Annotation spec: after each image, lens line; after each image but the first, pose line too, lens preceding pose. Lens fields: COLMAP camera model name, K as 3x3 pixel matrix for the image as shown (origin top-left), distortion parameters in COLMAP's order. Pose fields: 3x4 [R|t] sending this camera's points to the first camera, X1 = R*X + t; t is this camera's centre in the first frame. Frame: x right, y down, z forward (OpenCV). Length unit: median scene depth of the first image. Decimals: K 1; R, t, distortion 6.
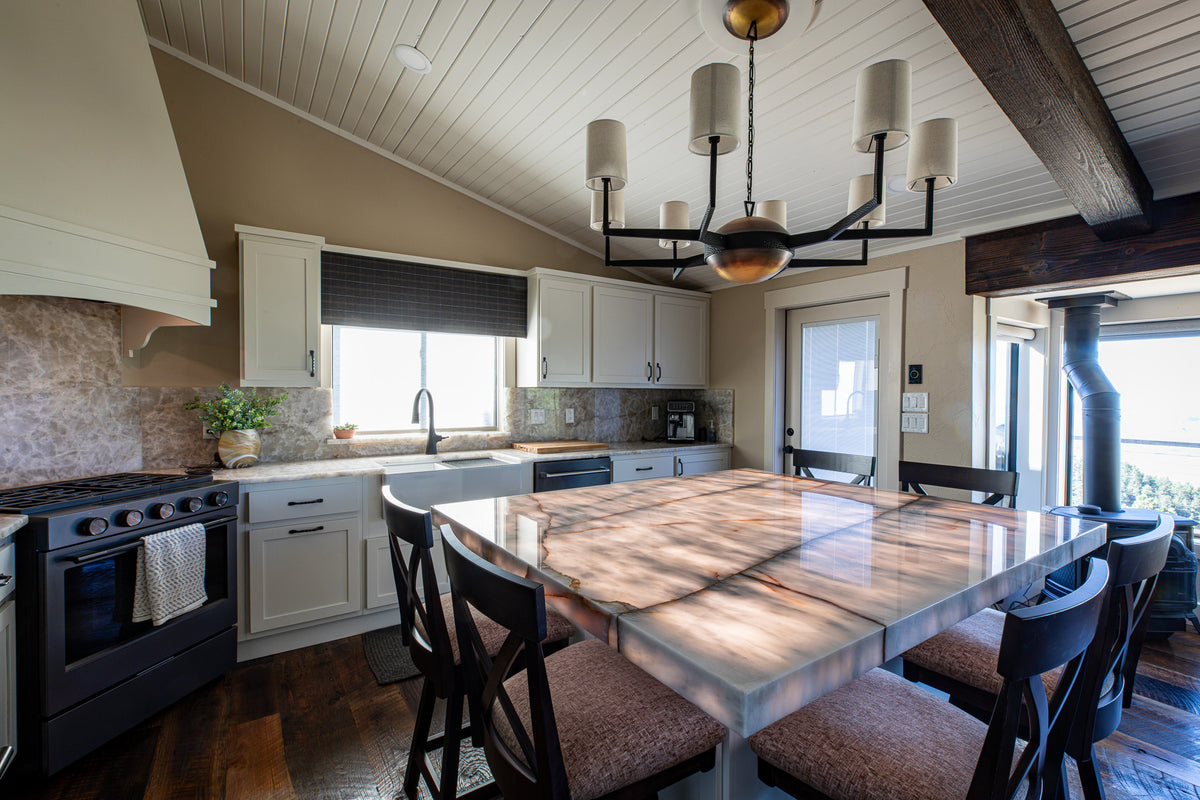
lens RADIAL K [[530.3, 0, 599.0], [0, 530.3, 399.3], [0, 0, 1]] dist [0.002793, 0.000086]
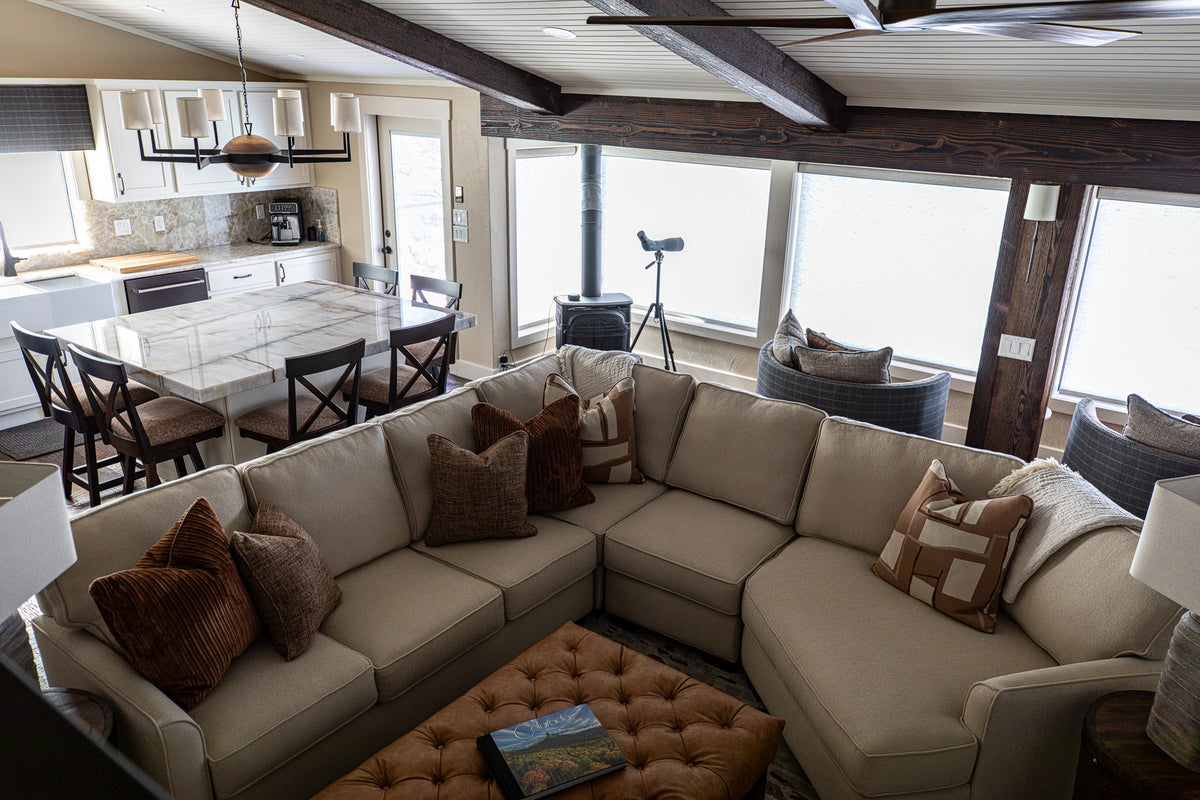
lens RADIAL K [[902.8, 0, 599.7], [0, 902.8, 401.7], [0, 0, 1]] dist [0.024470, -0.001323]
pose [[0.945167, -0.094997, 0.312466, 0.167828], [-0.014190, 0.943911, 0.329894, -0.237738], [-0.326279, -0.316239, 0.890806, -0.919627]]
